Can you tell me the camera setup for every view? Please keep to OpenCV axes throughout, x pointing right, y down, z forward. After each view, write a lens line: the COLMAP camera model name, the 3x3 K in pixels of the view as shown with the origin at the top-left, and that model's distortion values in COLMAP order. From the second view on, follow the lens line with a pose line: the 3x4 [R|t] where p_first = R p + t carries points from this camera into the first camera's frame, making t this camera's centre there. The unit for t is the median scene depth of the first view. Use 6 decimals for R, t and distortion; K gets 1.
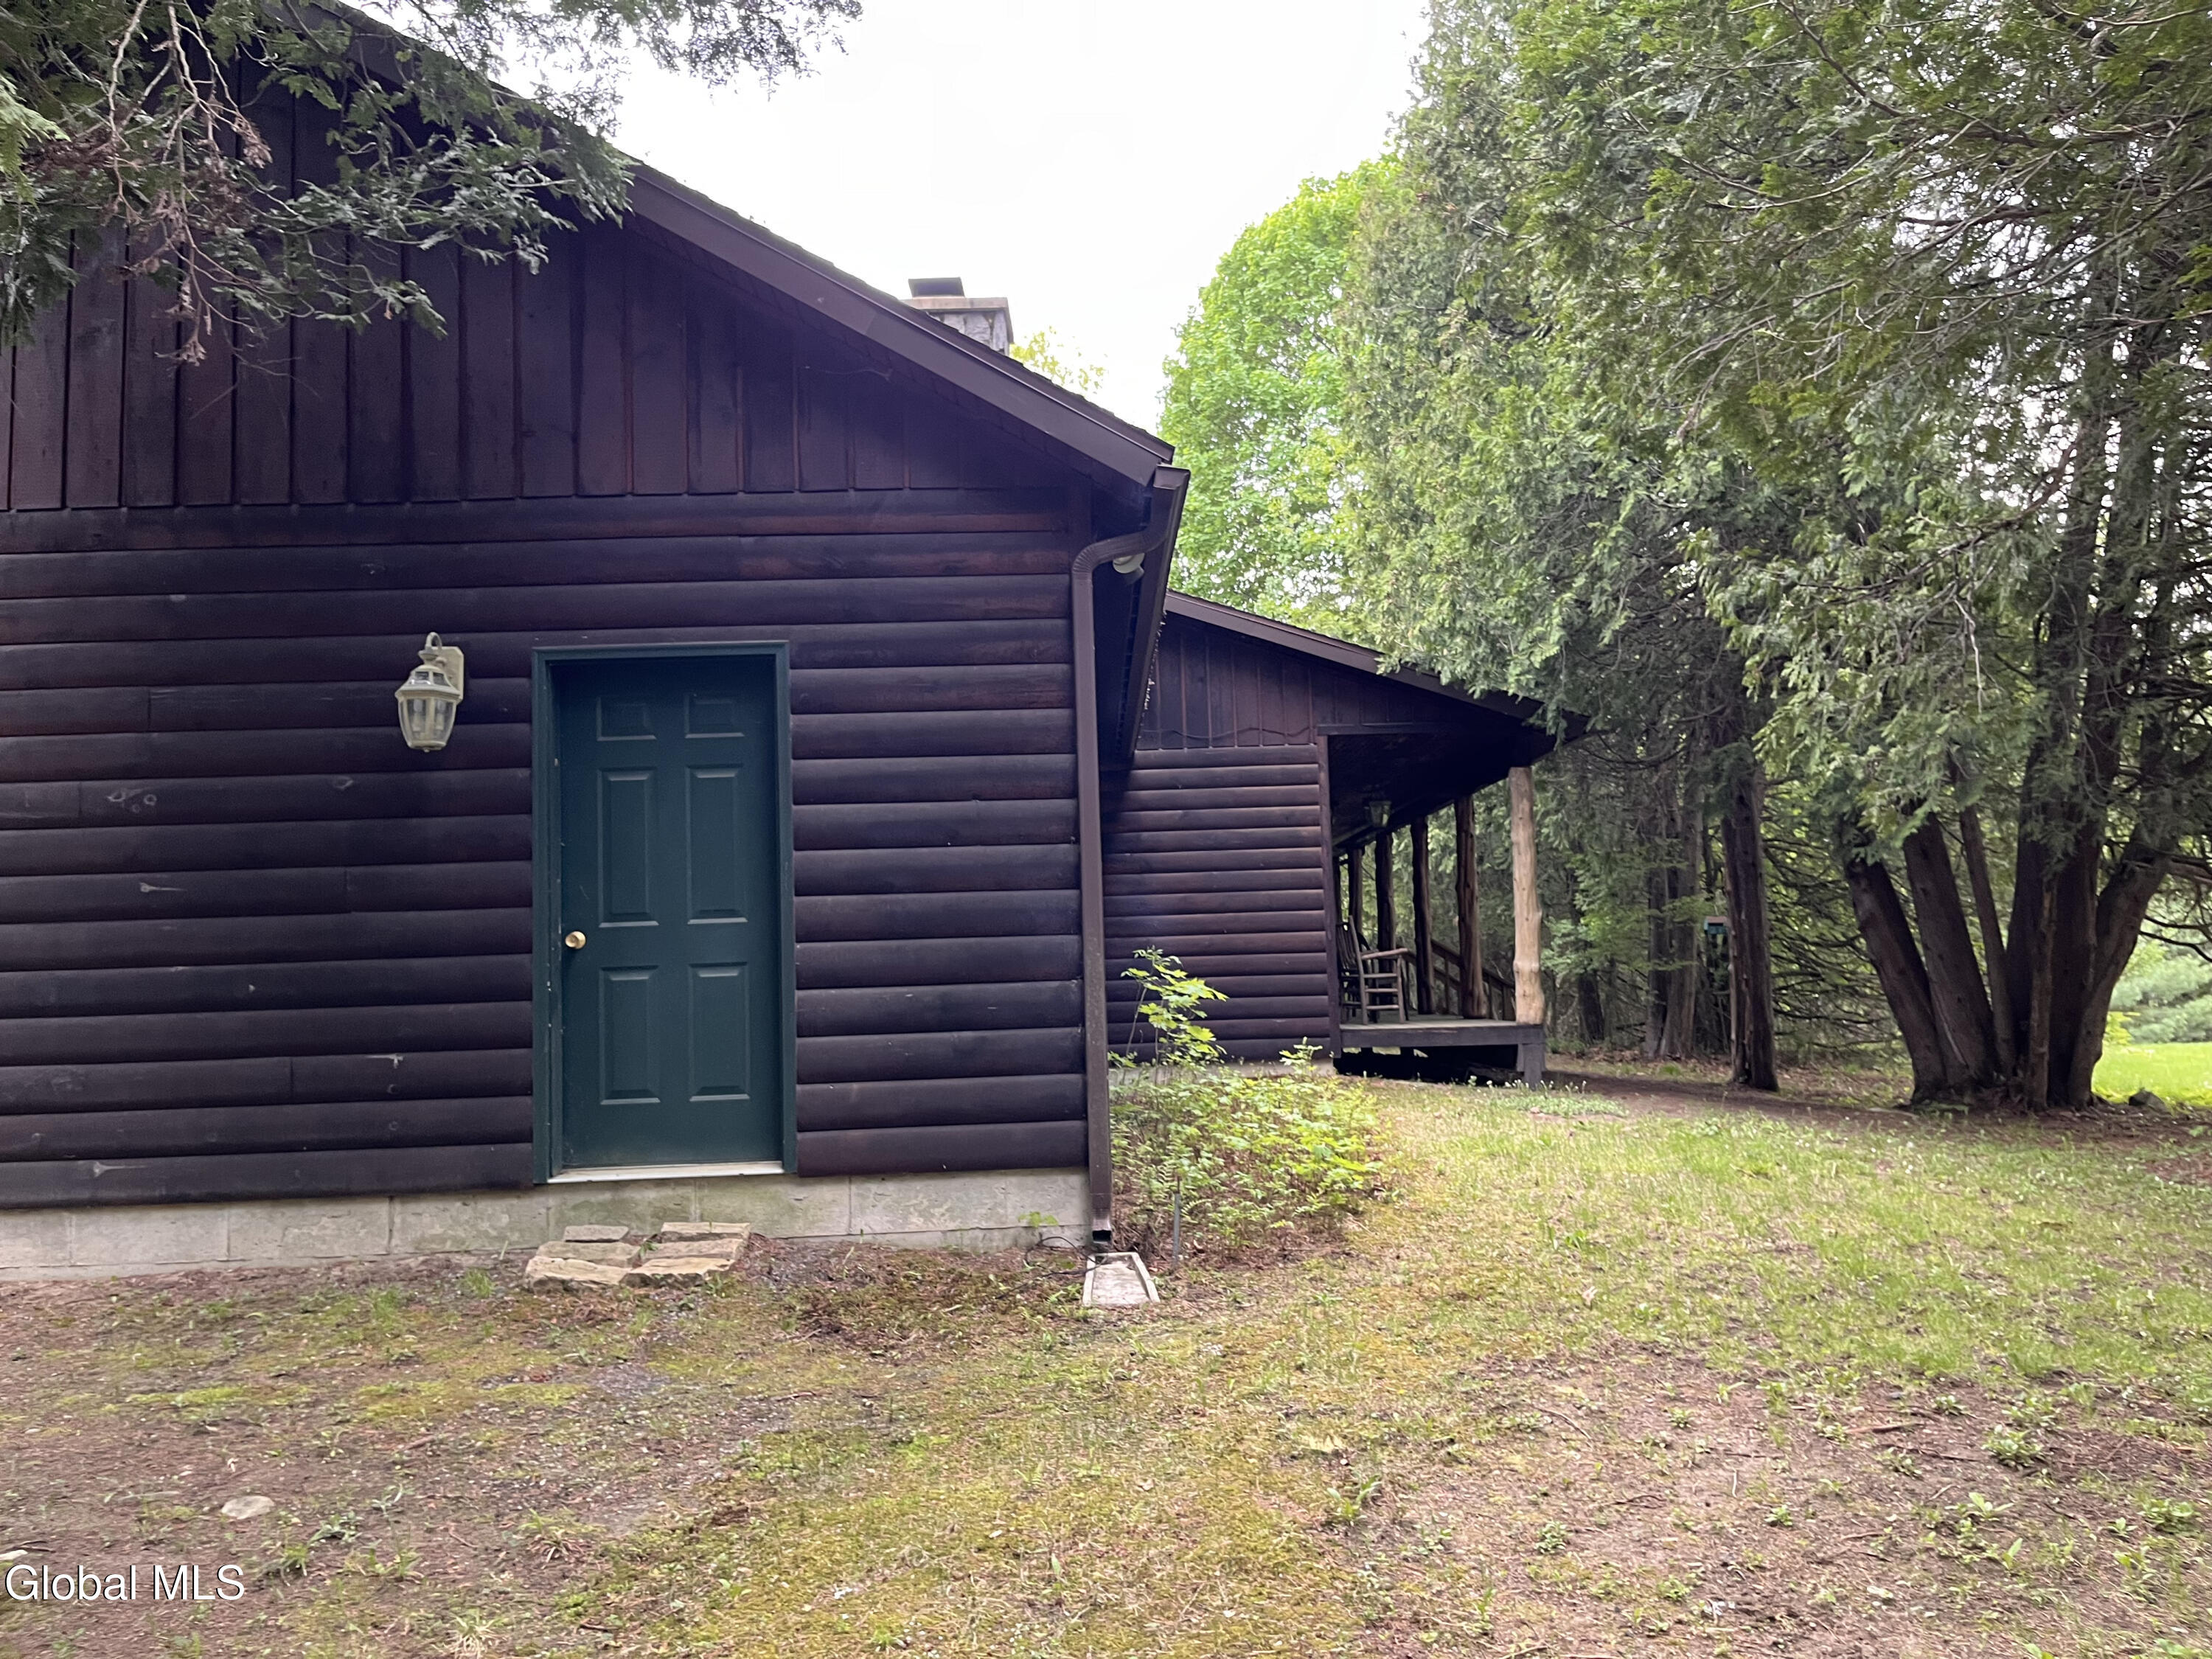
lens RADIAL K [[1666.2, 0, 1112.5], [0, 1666.2, 829.4], [0, 0, 1]] dist [0.067813, -0.087794]
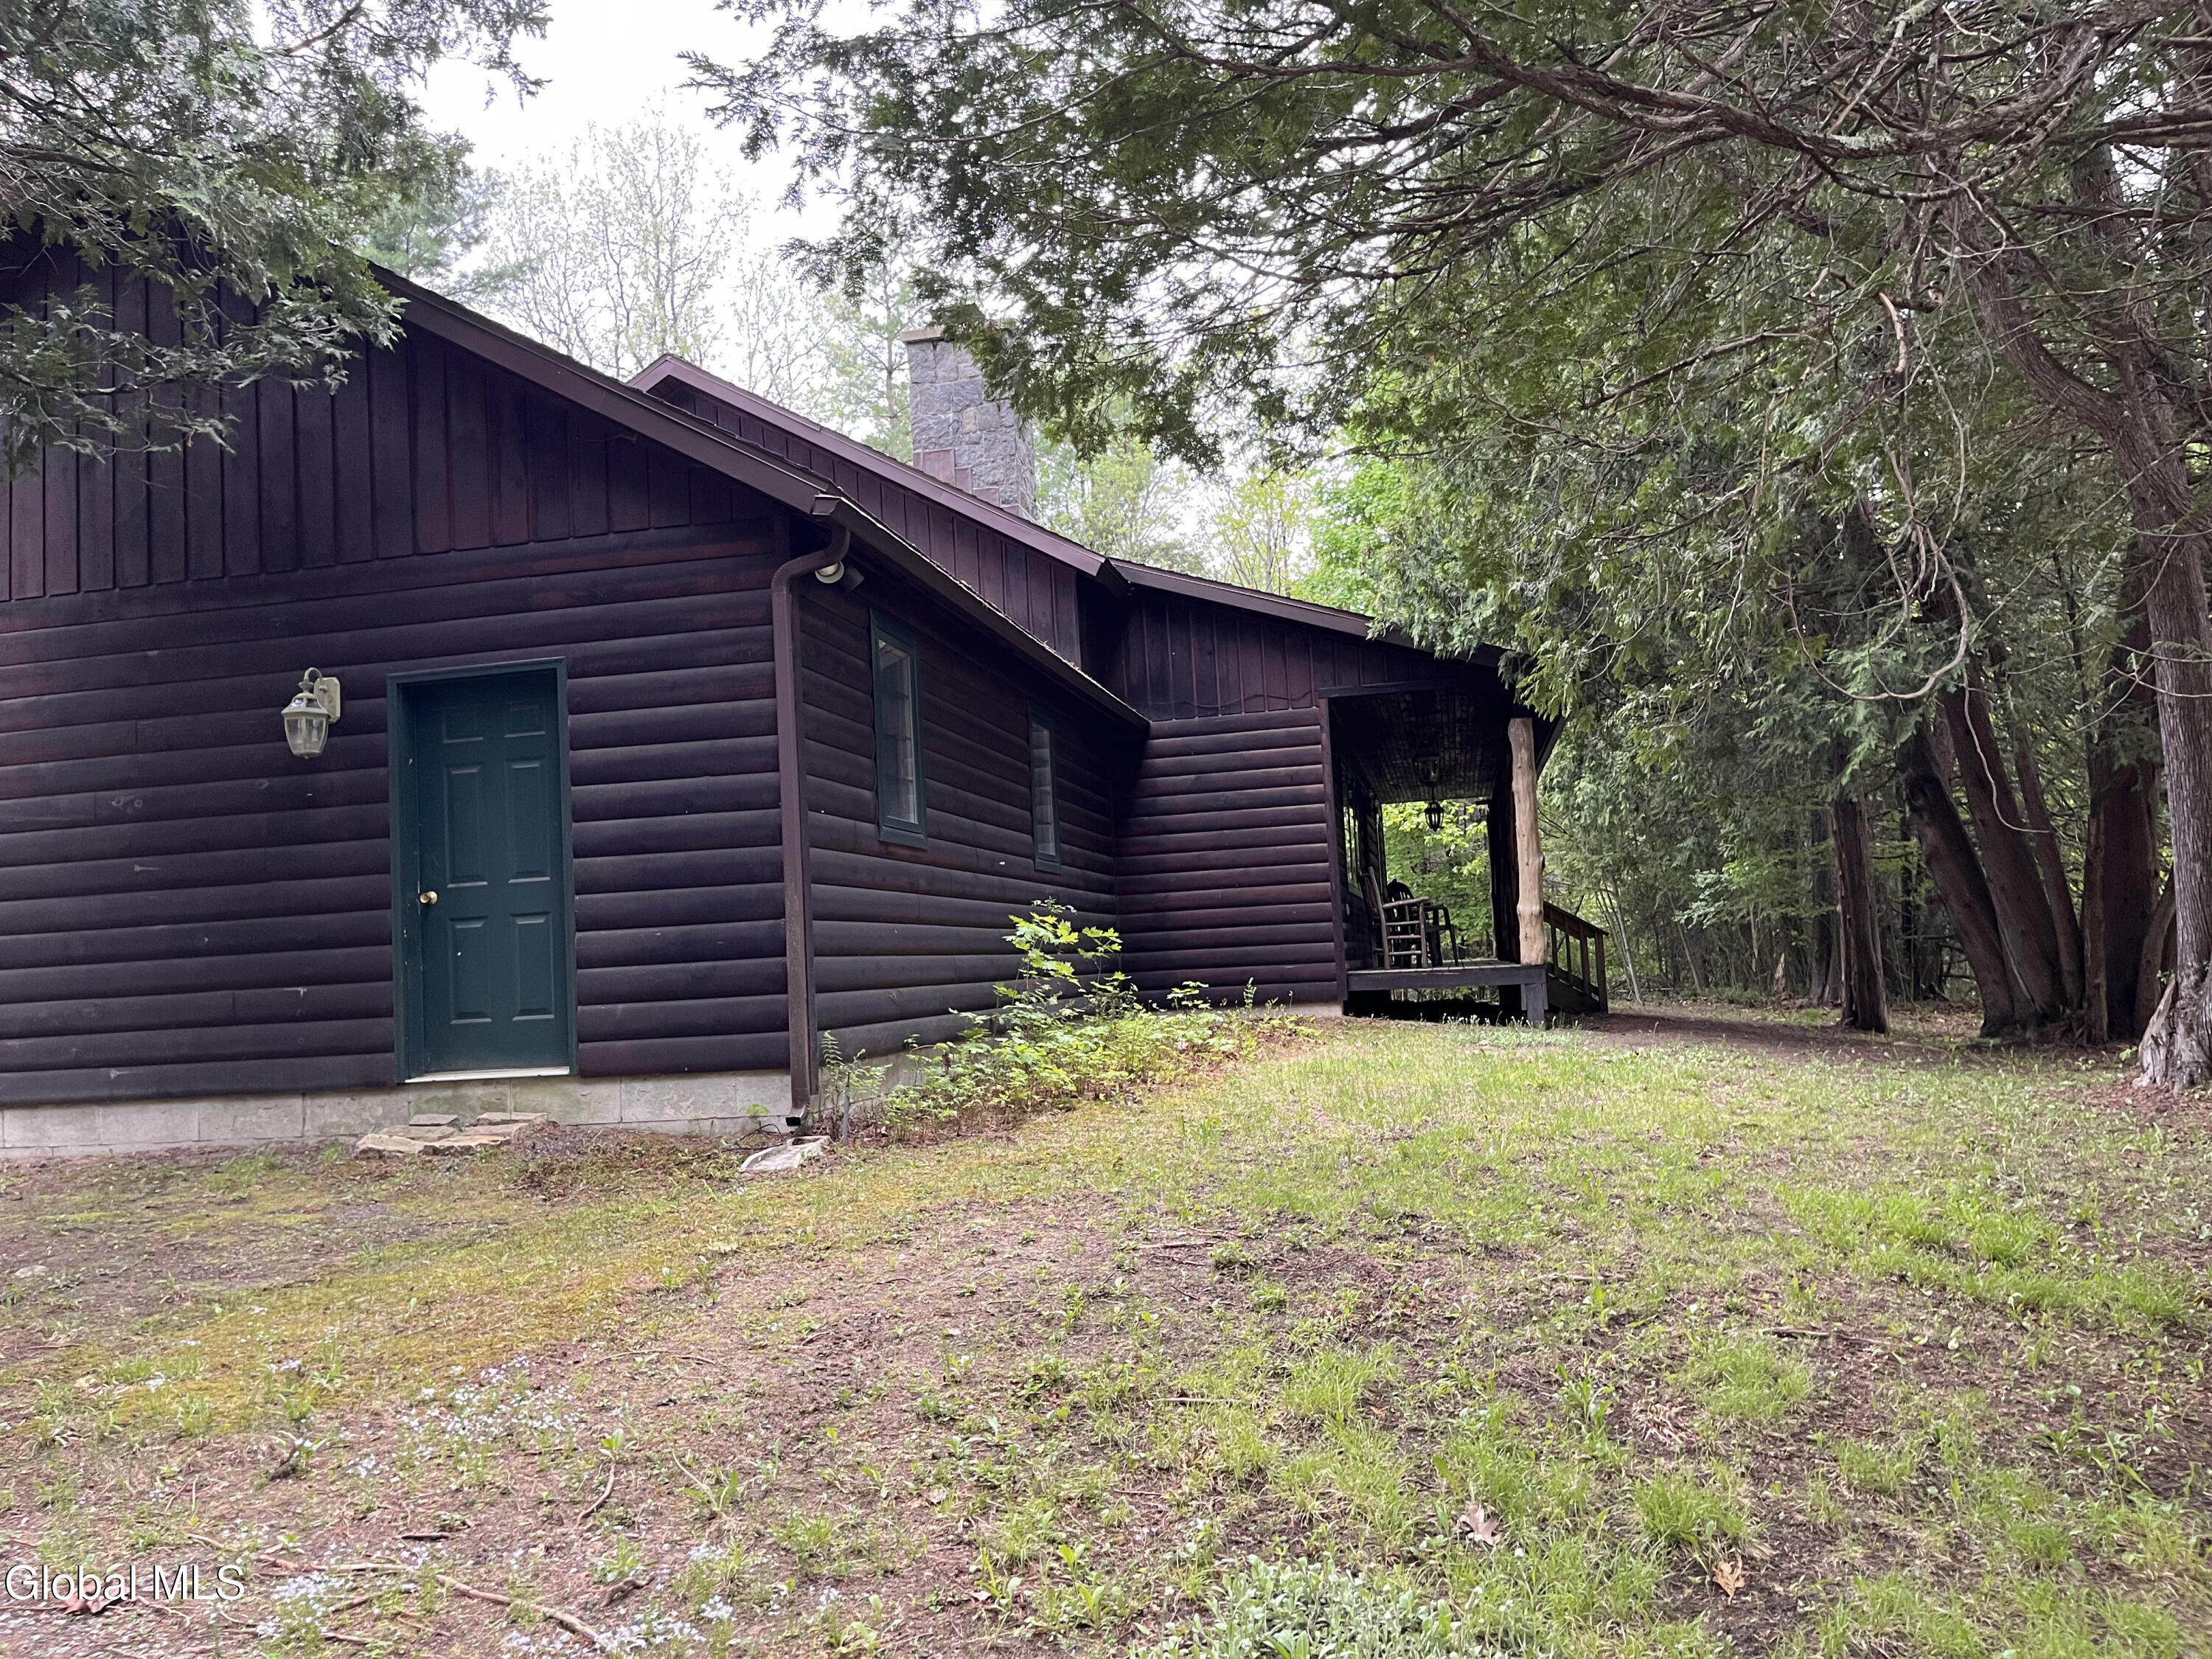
lens RADIAL K [[1666.2, 0, 1100.8], [0, 1666.2, 833.7], [0, 0, 1]] dist [0.067813, -0.087794]
pose [[0.975257, -0.038066, -0.217770, 0.475270], [0.042040, 0.999023, 0.013643, 0.020625], [0.217038, -0.022461, 0.975905, -0.155414]]
